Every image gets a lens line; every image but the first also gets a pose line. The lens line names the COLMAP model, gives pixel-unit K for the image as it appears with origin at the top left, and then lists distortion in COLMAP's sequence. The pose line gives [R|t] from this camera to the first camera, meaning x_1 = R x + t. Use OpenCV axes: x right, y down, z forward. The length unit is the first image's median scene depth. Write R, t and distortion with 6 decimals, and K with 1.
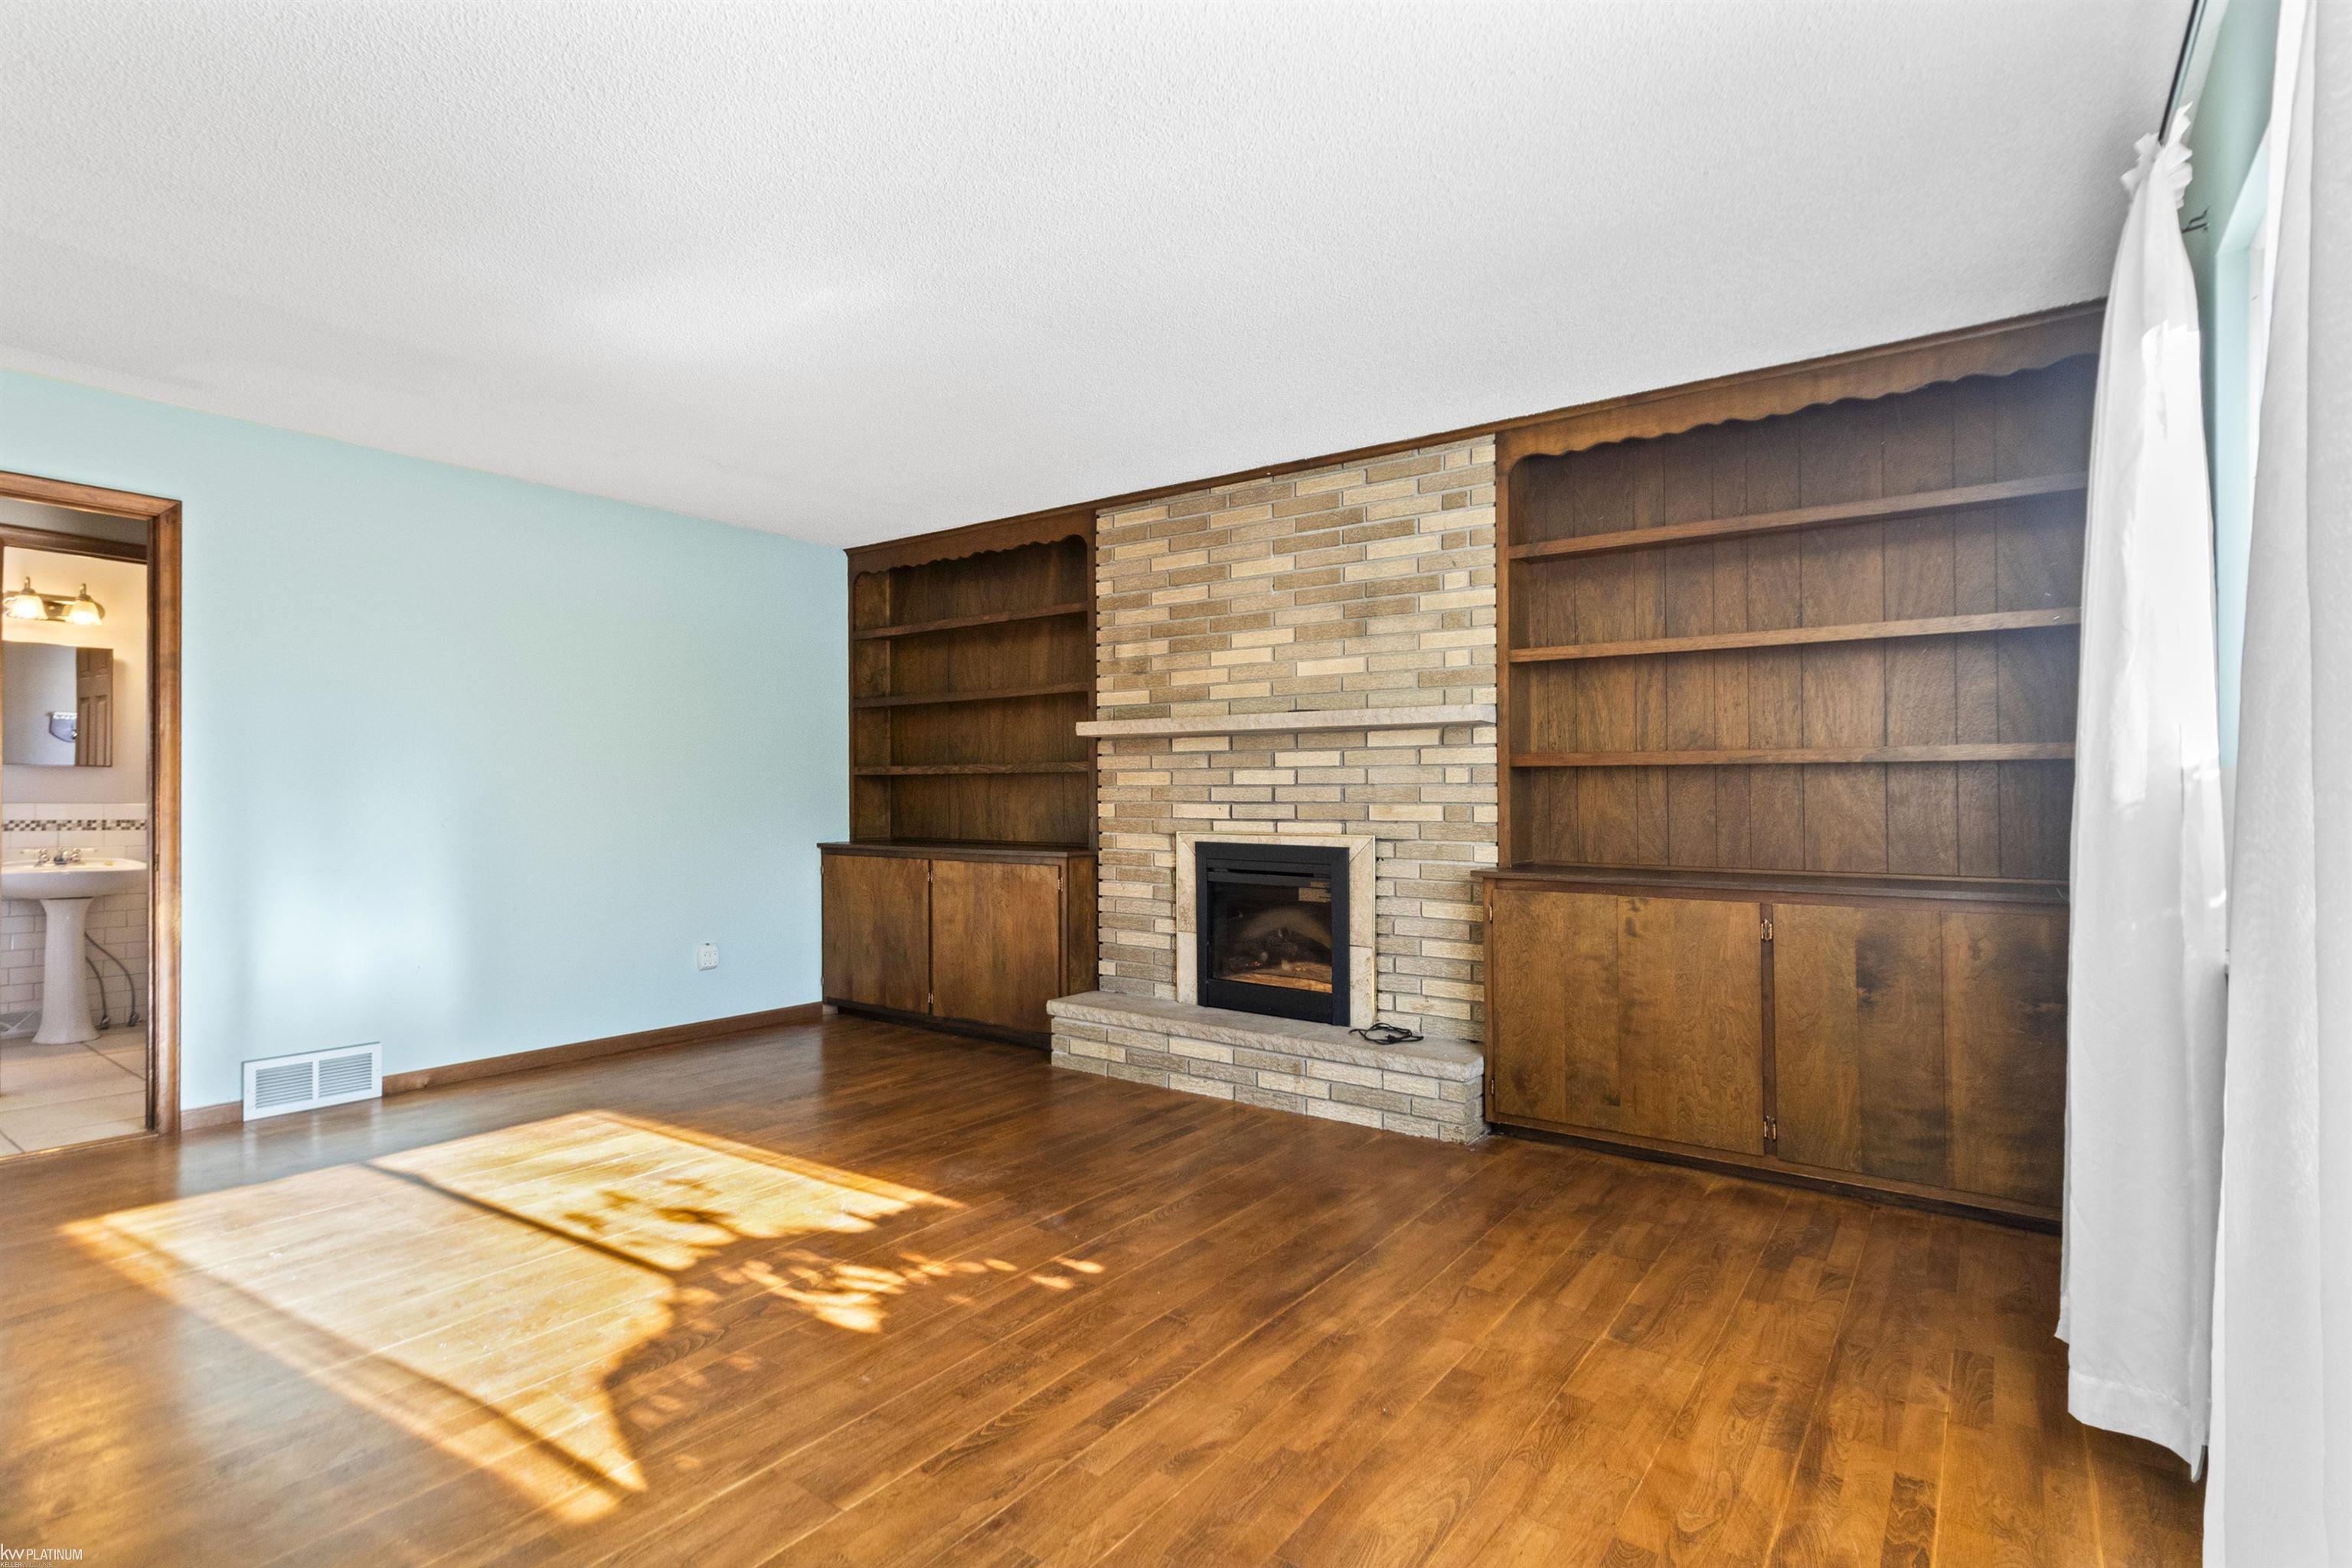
lens RADIAL K [[1123.2, 0, 1174.2], [0, 1123.2, 767.4], [0, 0, 1]] dist [-0.005108, -0.000197]
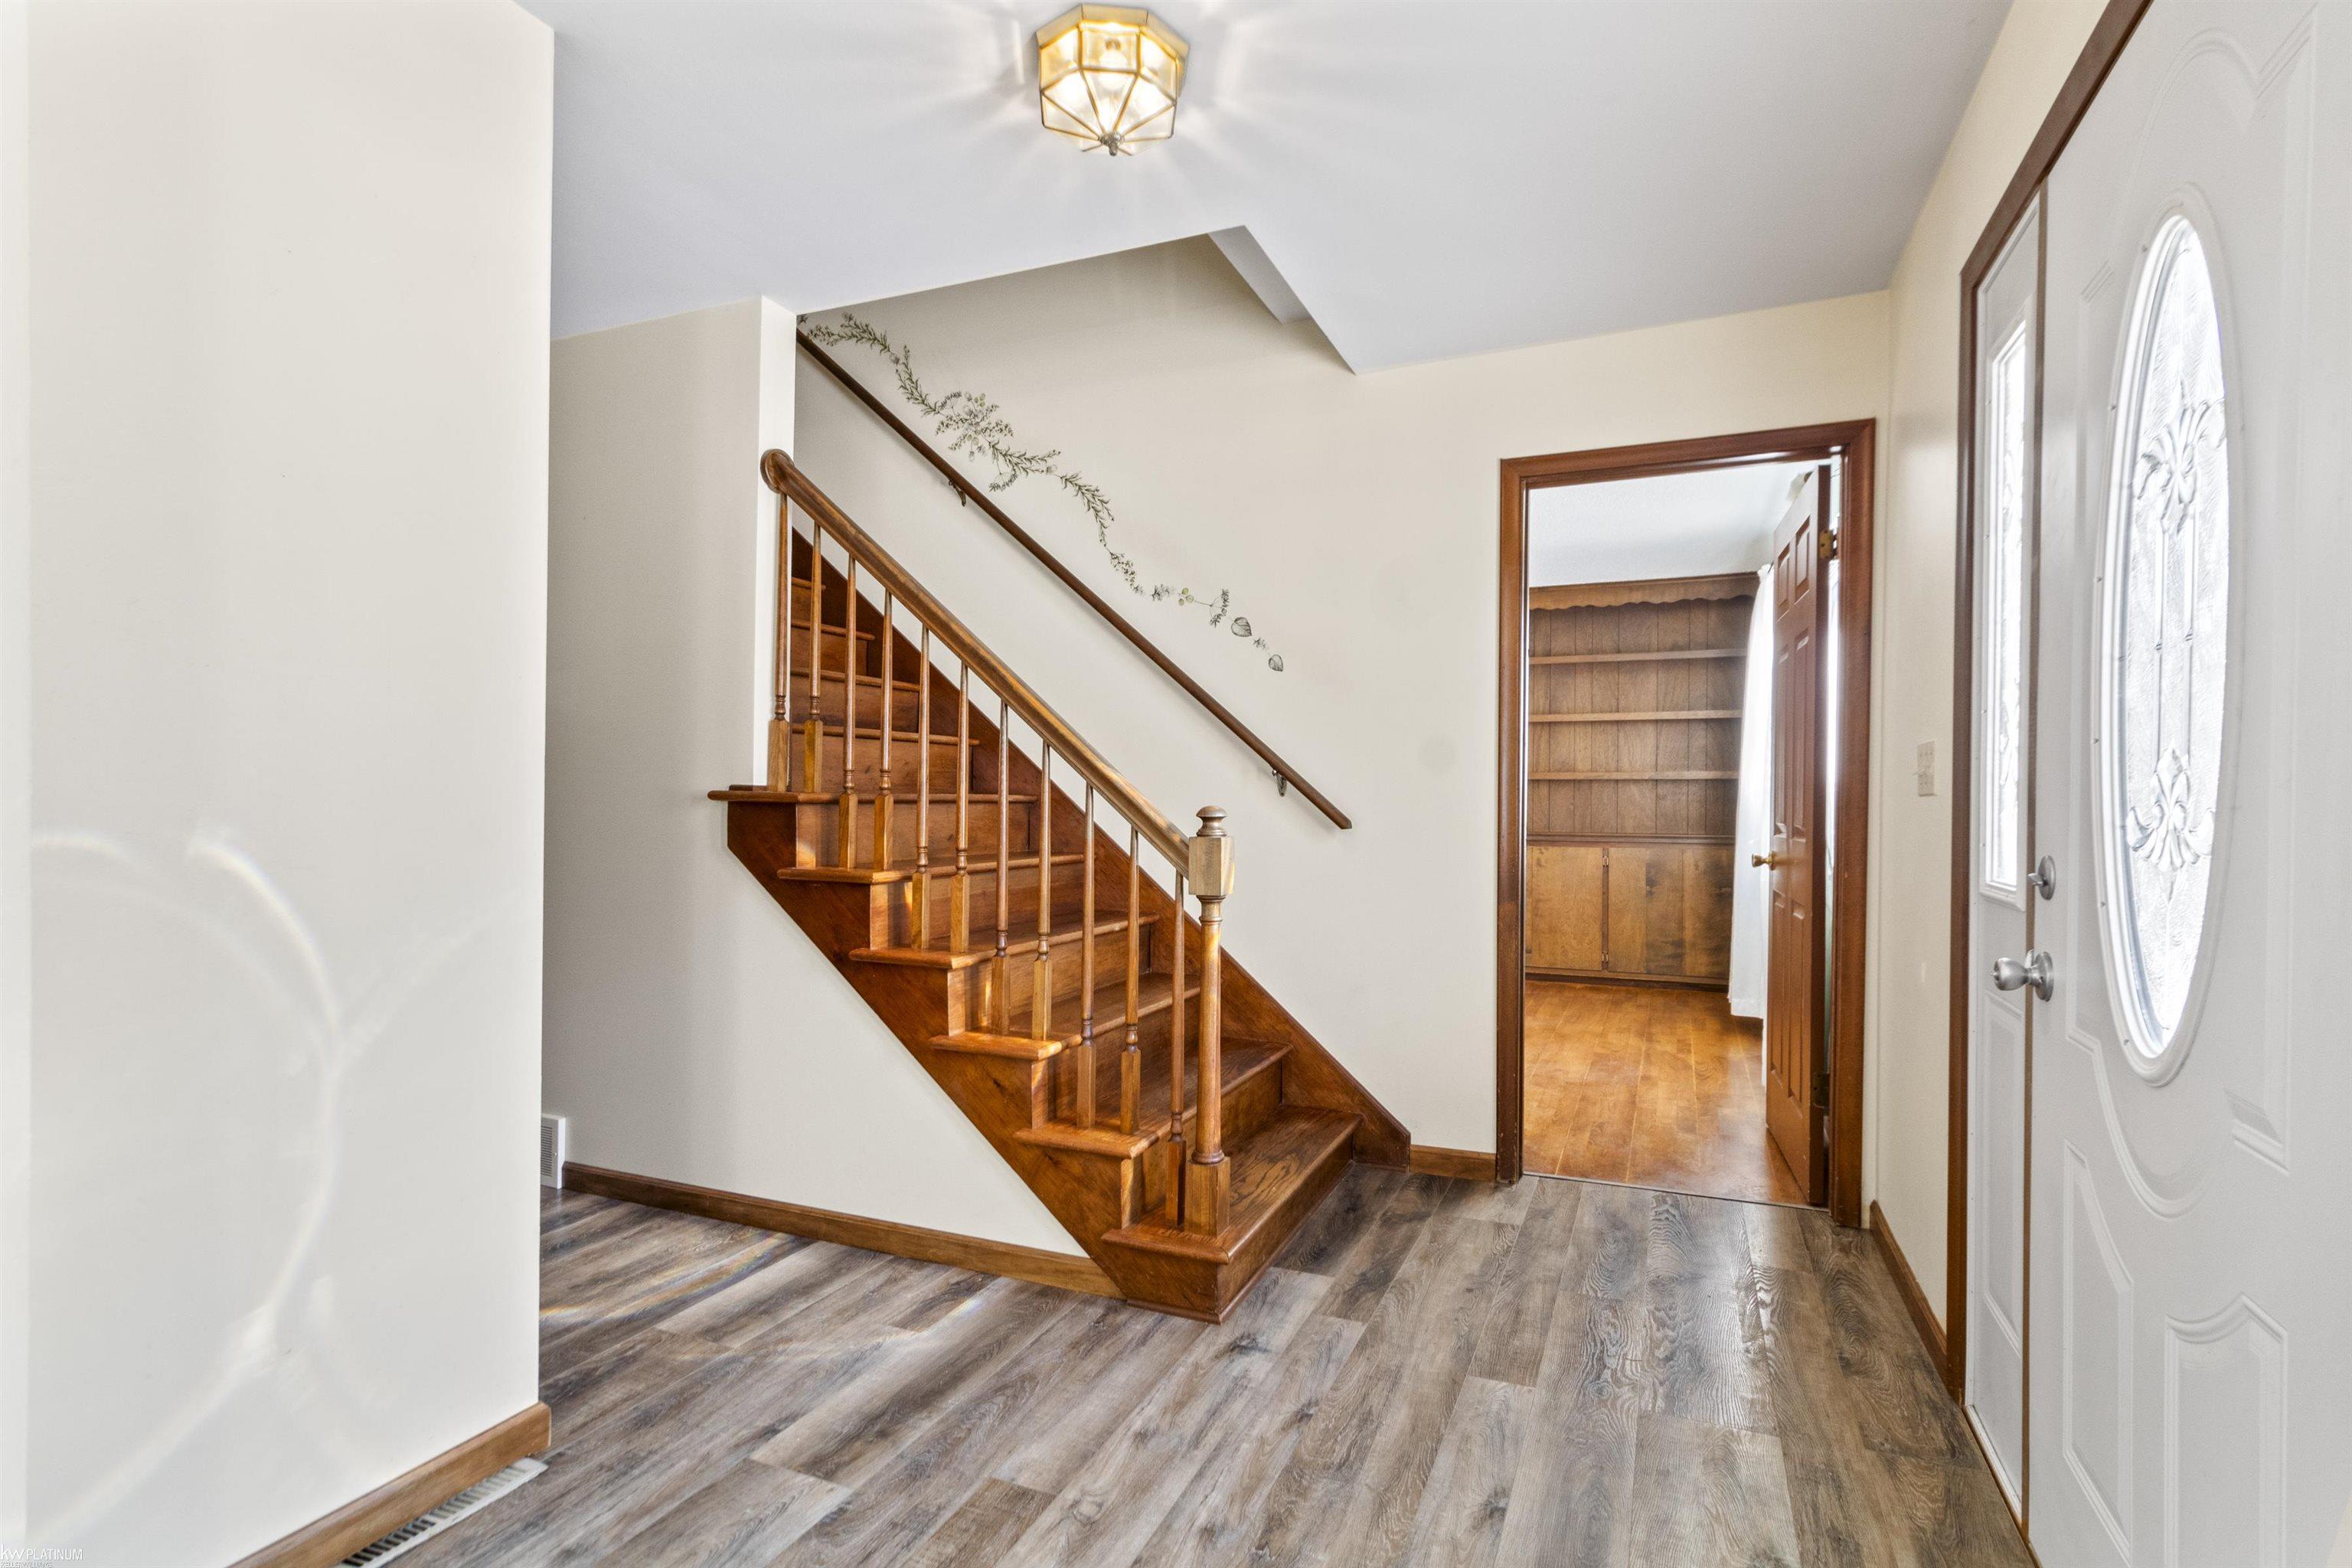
lens RADIAL K [[1123.2, 0, 1179.4], [0, 1123.2, 801.3], [0, 0, 1]] dist [-0.005108, -0.000197]
pose [[0.977692, -0.000726, 0.210042, -0.660754], [-0.005744, 0.999528, 0.030189, -0.021538], [-0.209965, -0.030722, 0.977226, -0.835153]]
